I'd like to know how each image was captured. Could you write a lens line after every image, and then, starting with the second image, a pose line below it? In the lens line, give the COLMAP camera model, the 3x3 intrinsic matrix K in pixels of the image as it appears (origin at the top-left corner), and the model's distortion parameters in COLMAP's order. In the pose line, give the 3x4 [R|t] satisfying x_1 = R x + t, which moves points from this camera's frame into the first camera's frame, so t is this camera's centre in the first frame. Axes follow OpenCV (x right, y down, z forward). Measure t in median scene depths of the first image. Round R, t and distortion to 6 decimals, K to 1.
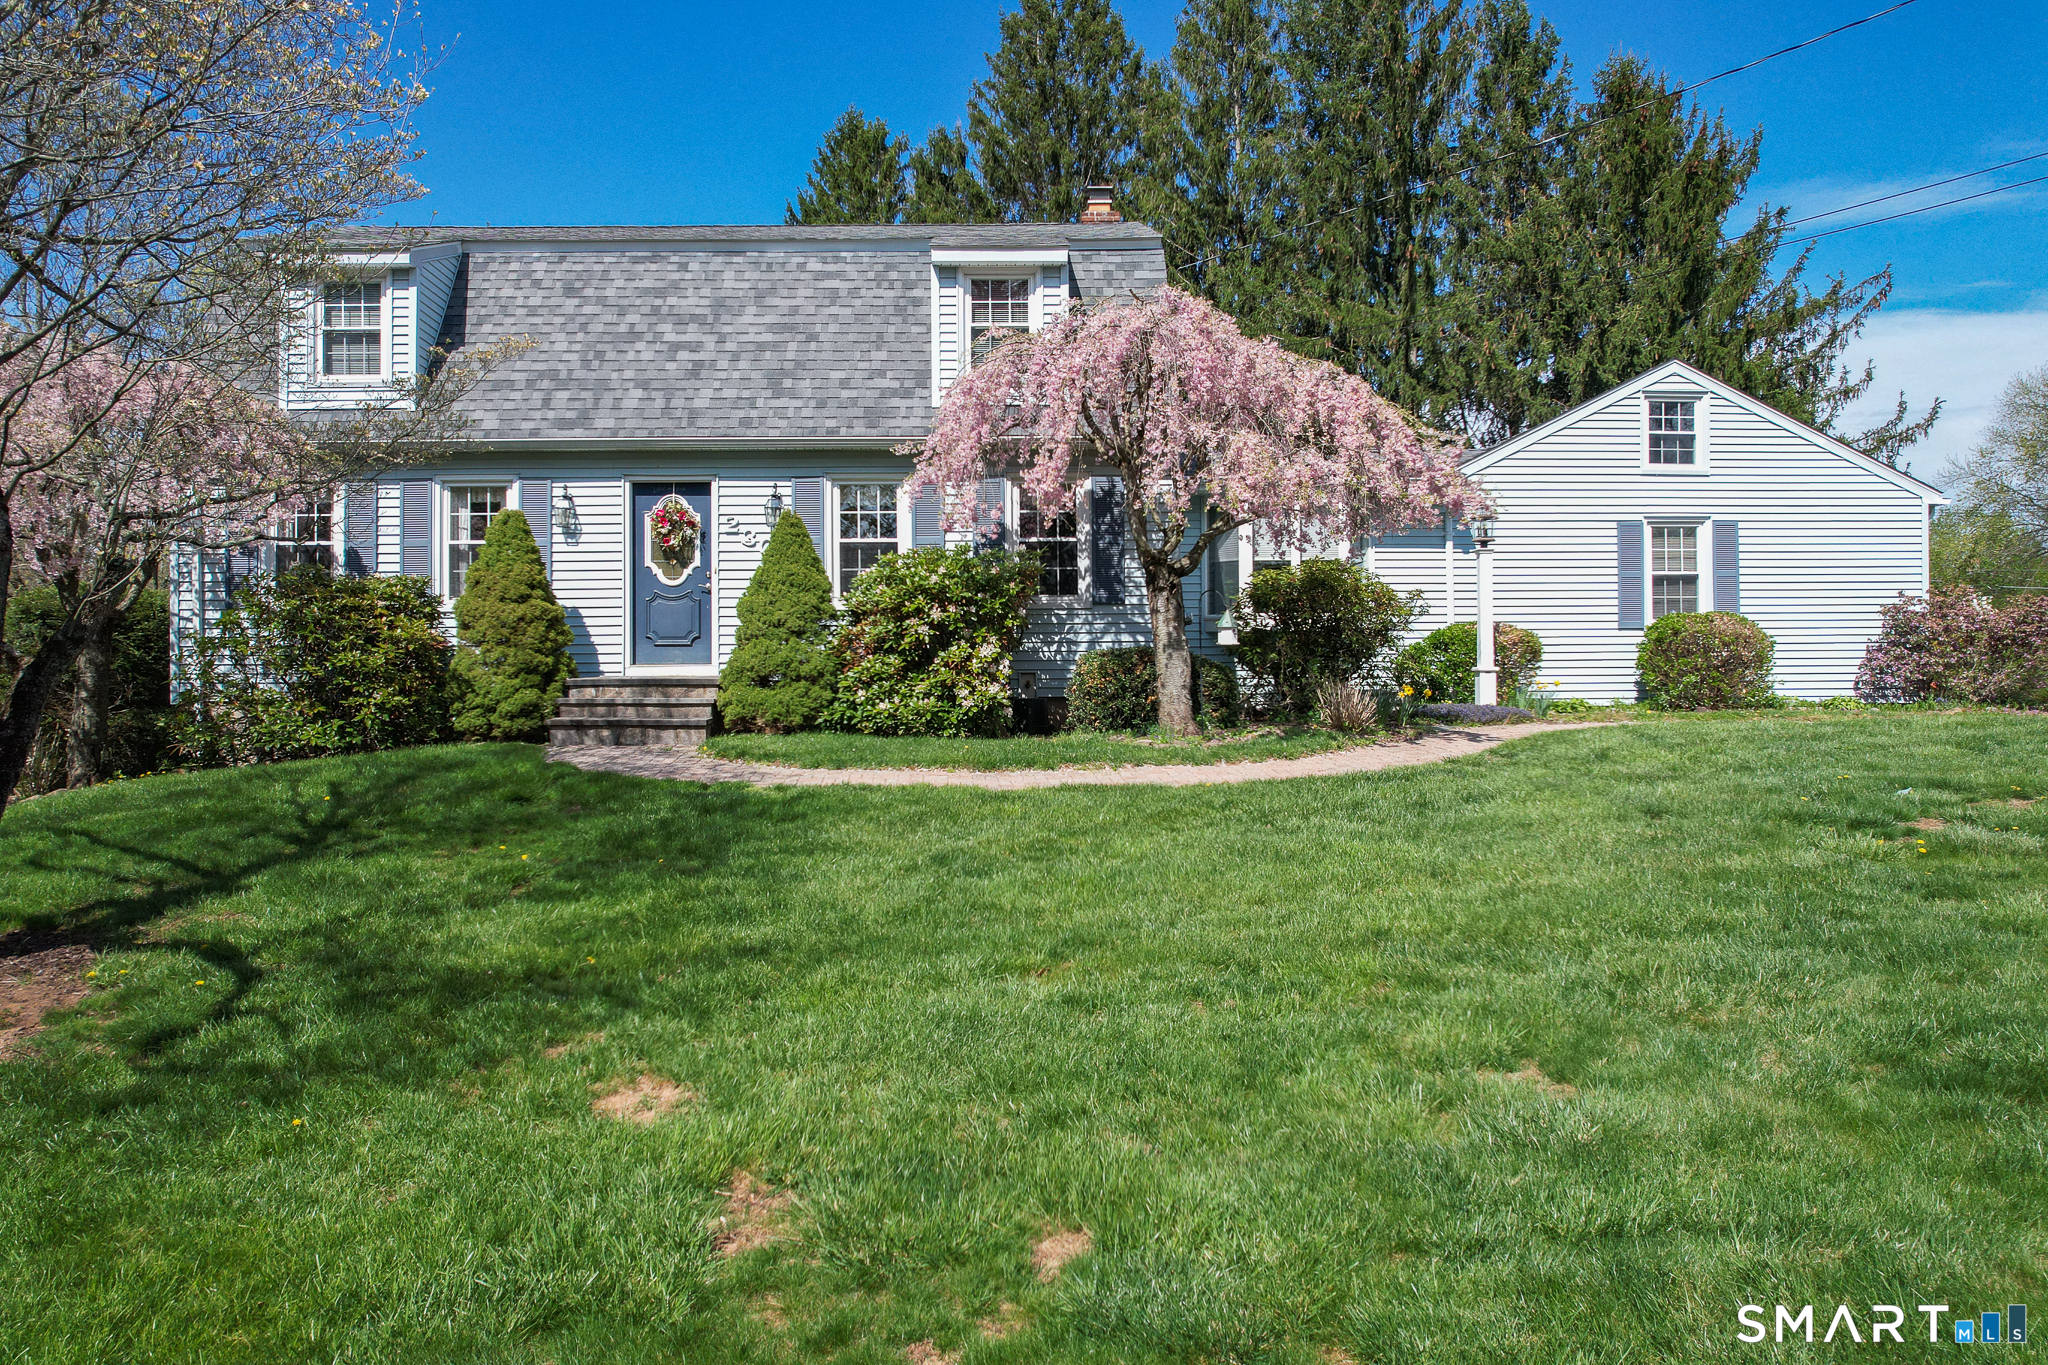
lens RADIAL K [[1231.1, 0, 1024.0], [0, 1231.1, 682.5], [0, 0, 1]] dist [-0.023983, -0.001058]
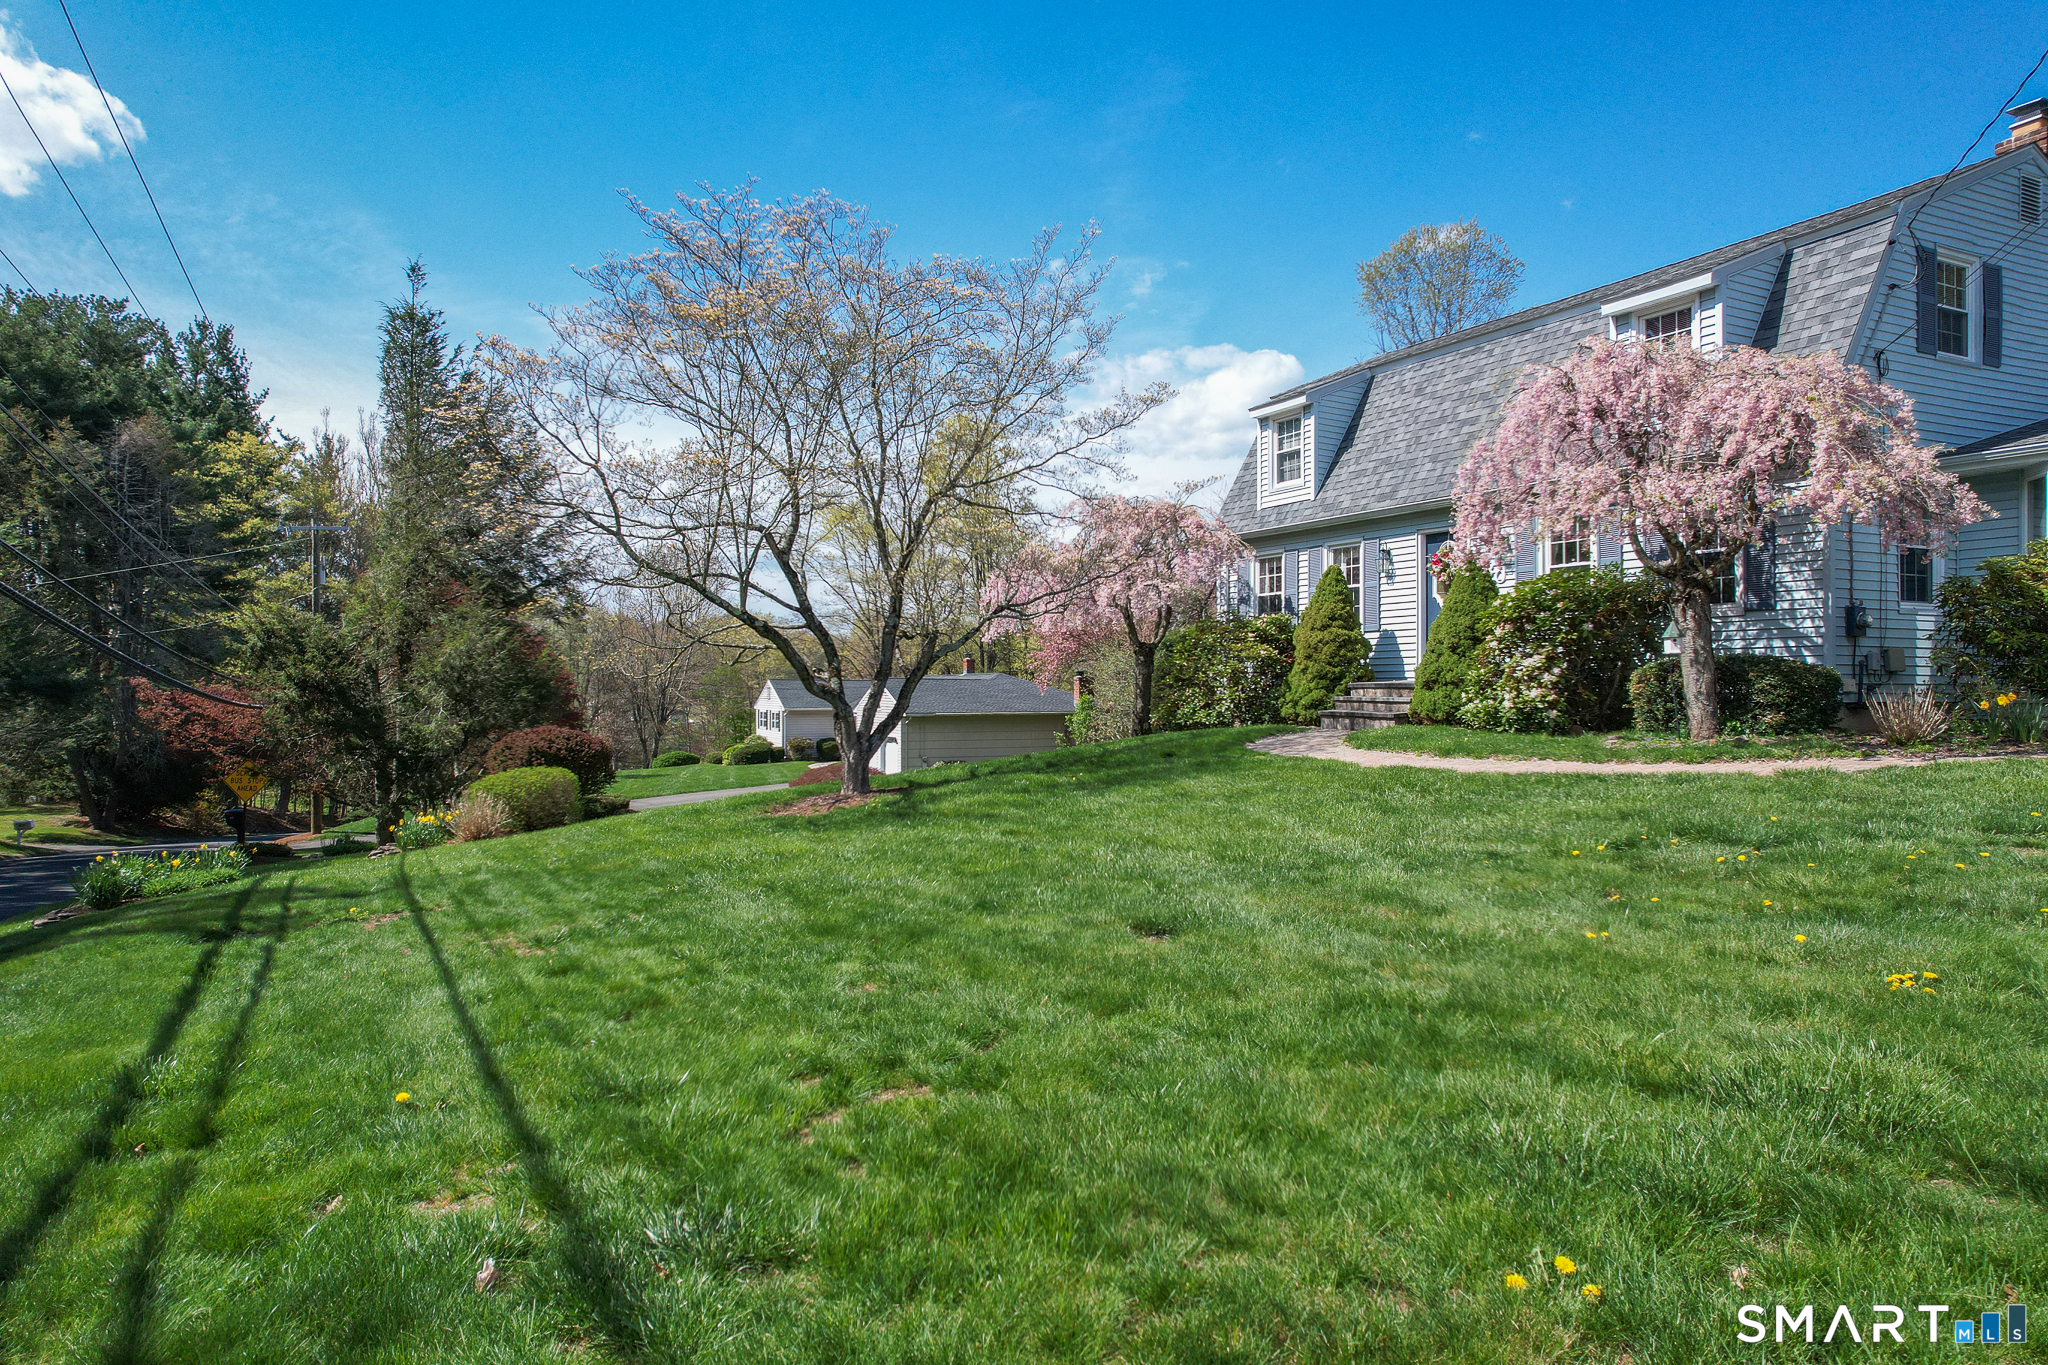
lens RADIAL K [[1300.7, 0, 1031.4], [0, 1300.7, 682.3], [0, 0, 1]] dist [-0.073597, 0.069101]
pose [[0.451587, 0.002013, -0.892225, 0.731522], [-0.007059, 0.999974, -0.001317, 0.000649], [0.892199, 0.006893, 0.451589, -0.002859]]
